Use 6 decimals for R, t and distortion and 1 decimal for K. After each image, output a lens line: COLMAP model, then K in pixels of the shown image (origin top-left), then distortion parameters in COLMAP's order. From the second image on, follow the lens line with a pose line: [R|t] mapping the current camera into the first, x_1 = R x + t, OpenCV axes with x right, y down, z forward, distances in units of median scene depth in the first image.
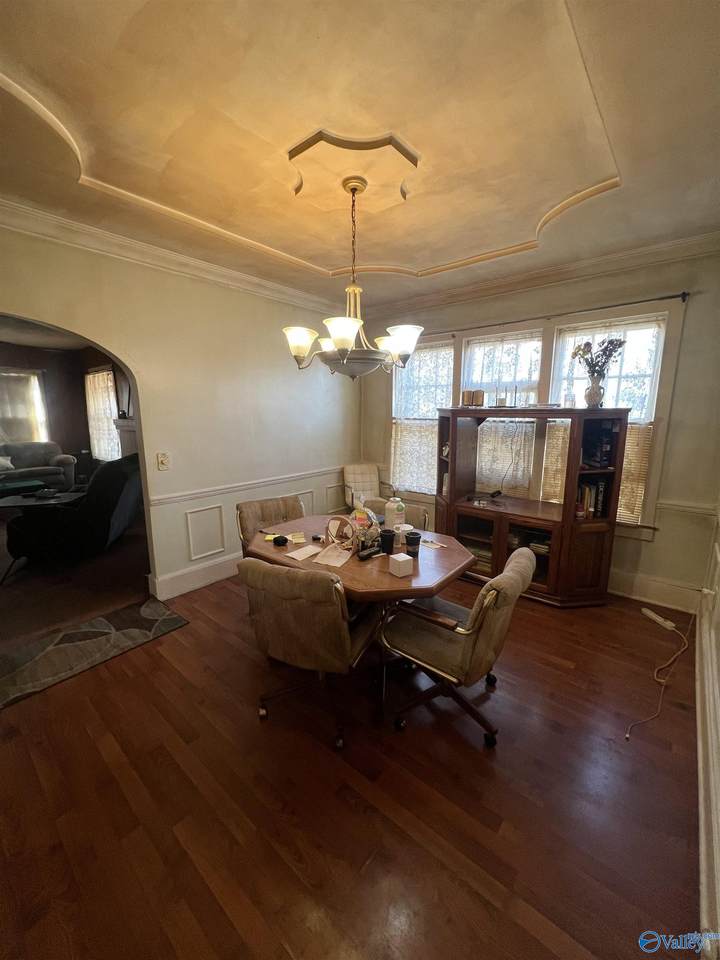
lens RADIAL K [[394.5, 0, 360.0], [0, 394.5, 480.0], [0, 0, 1]] dist [-0.000792, -0.000135]
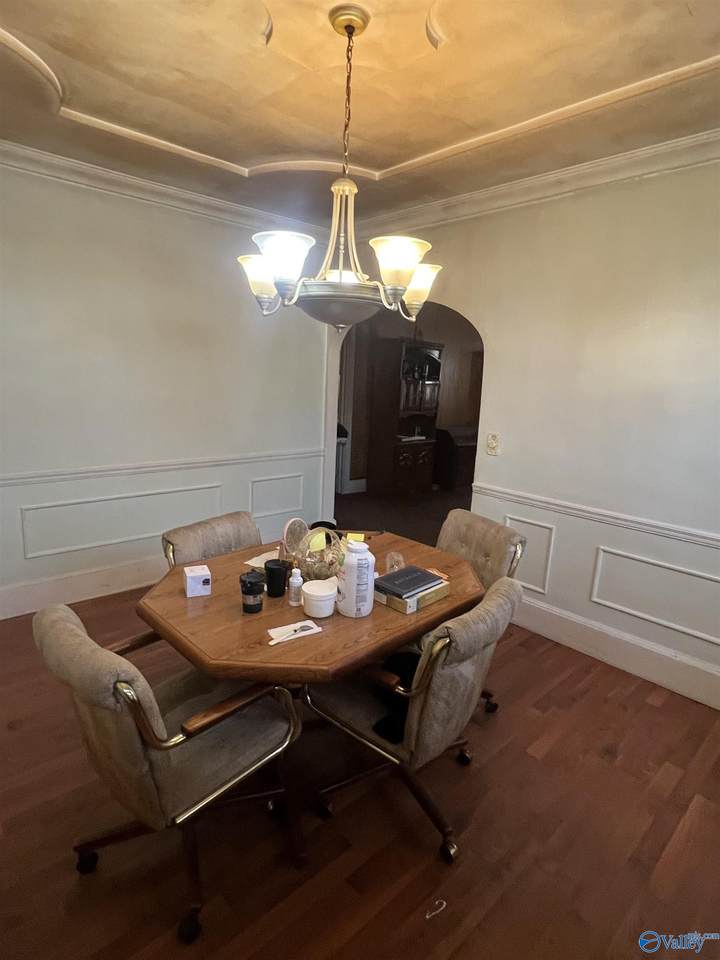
lens RADIAL K [[522.5, 0, 360.0], [0, 522.5, 480.0], [0, 0, 1]] dist [0.000261, 0.000059]
pose [[-0.137979, 0.197946, -0.970453, 0.614848], [-0.210492, 0.951581, 0.224024, -0.162173], [0.967809, 0.235183, -0.089633, 0.834373]]
